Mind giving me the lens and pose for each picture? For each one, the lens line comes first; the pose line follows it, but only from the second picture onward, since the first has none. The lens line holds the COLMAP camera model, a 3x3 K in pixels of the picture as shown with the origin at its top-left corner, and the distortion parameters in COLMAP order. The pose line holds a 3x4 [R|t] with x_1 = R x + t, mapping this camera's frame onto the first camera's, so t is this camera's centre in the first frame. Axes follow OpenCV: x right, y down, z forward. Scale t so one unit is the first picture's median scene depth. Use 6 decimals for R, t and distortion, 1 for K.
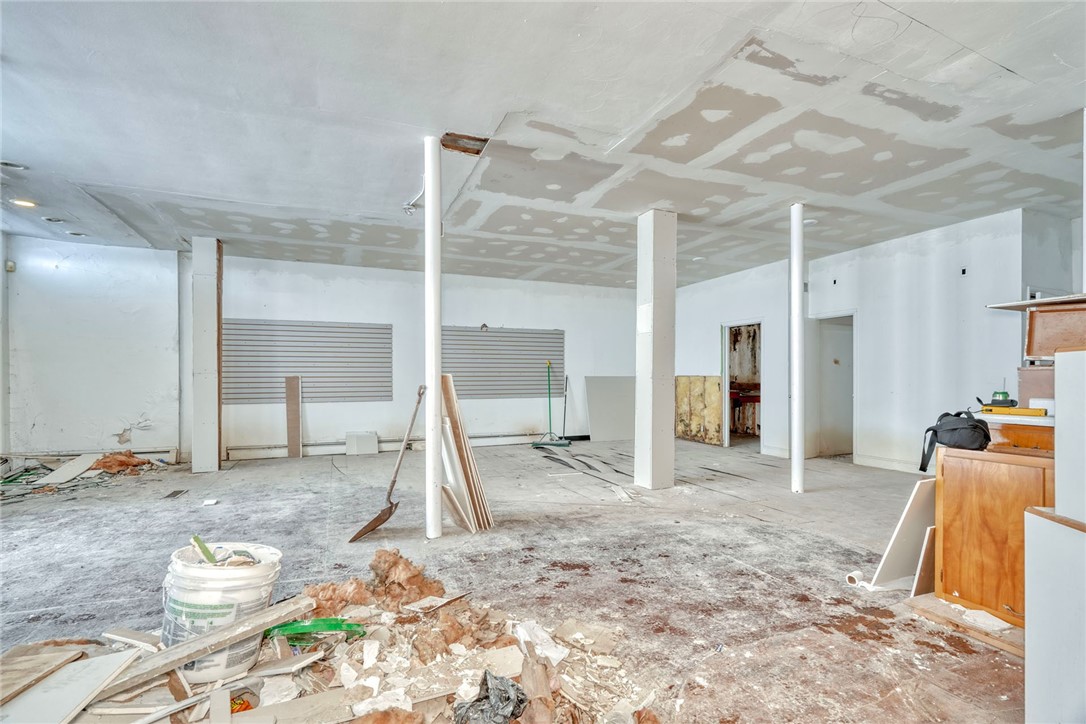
lens RADIAL K [[506.1, 0, 537.4], [0, 506.1, 377.6], [0, 0, 1]] dist [-0.003468, 0.000425]
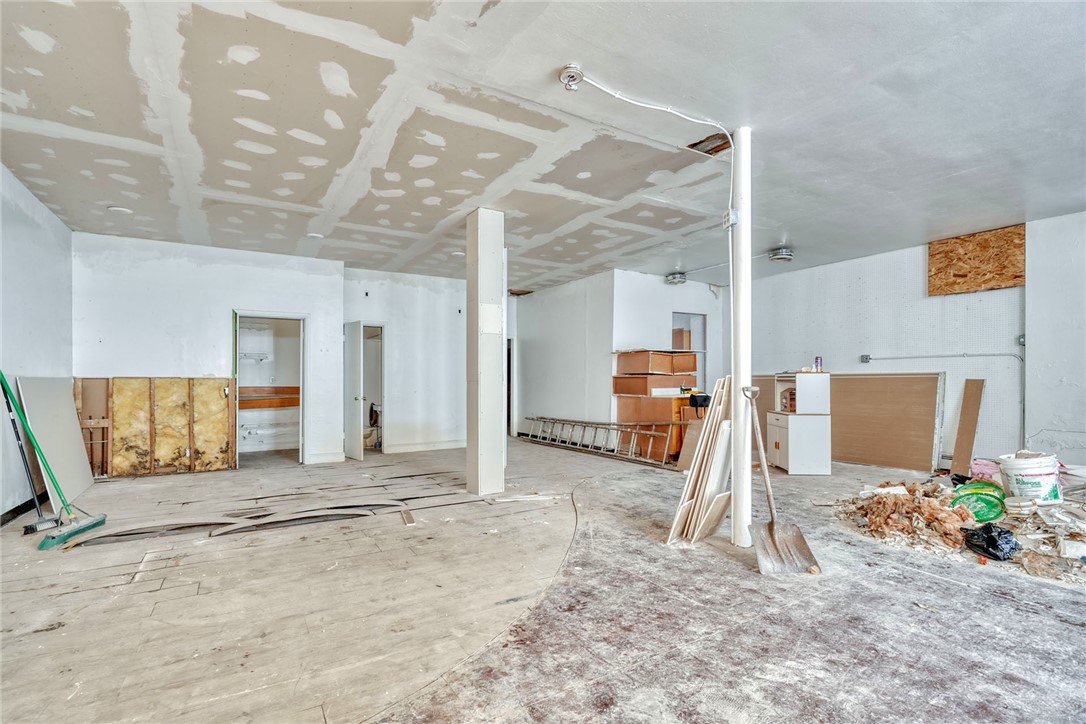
lens RADIAL K [[506.1, 0, 537.4], [0, 506.1, 377.6], [0, 0, 1]] dist [-0.003468, 0.000425]
pose [[-0.159968, 0.007166, 0.987096, -0.874022], [0.000660, 0.999974, -0.007153, 0.003300], [-0.987122, -0.000493, -0.159969, 1.235822]]
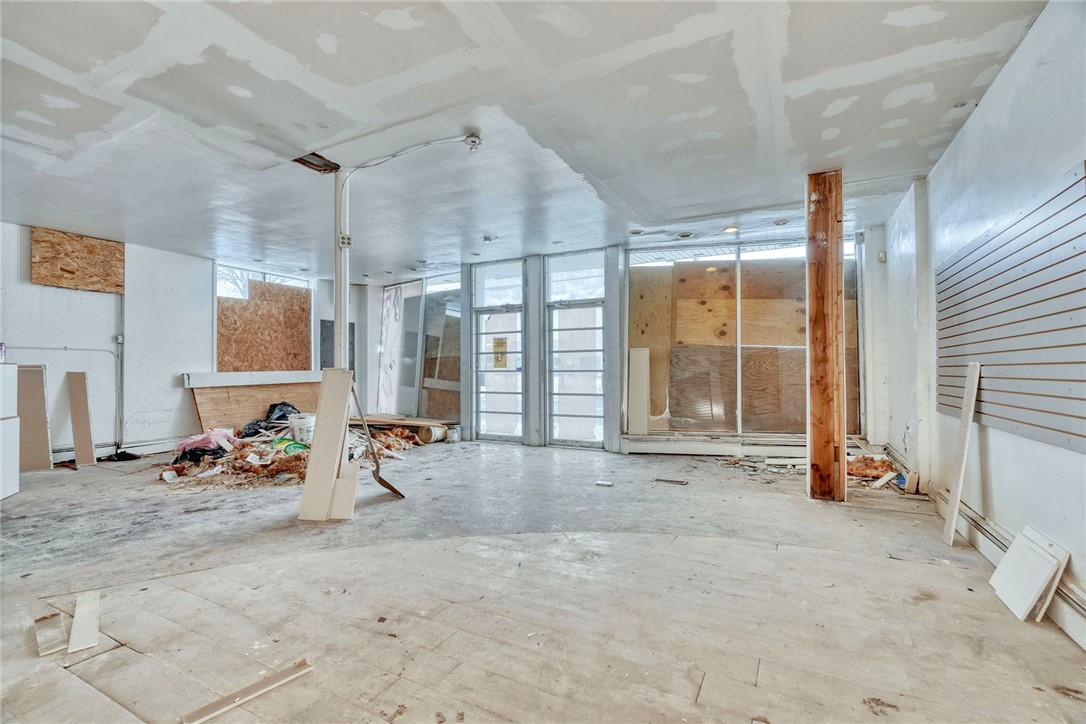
lens RADIAL K [[490.1, 0, 542.1], [0, 490.1, 365.3], [0, 0, 1]] dist [-0.002777, -0.000116]
pose [[-0.761348, -0.000927, -0.648343, 0.149740], [0.006314, 0.999941, -0.008843, 0.000369], [0.648313, -0.010826, -0.761297, 1.763113]]
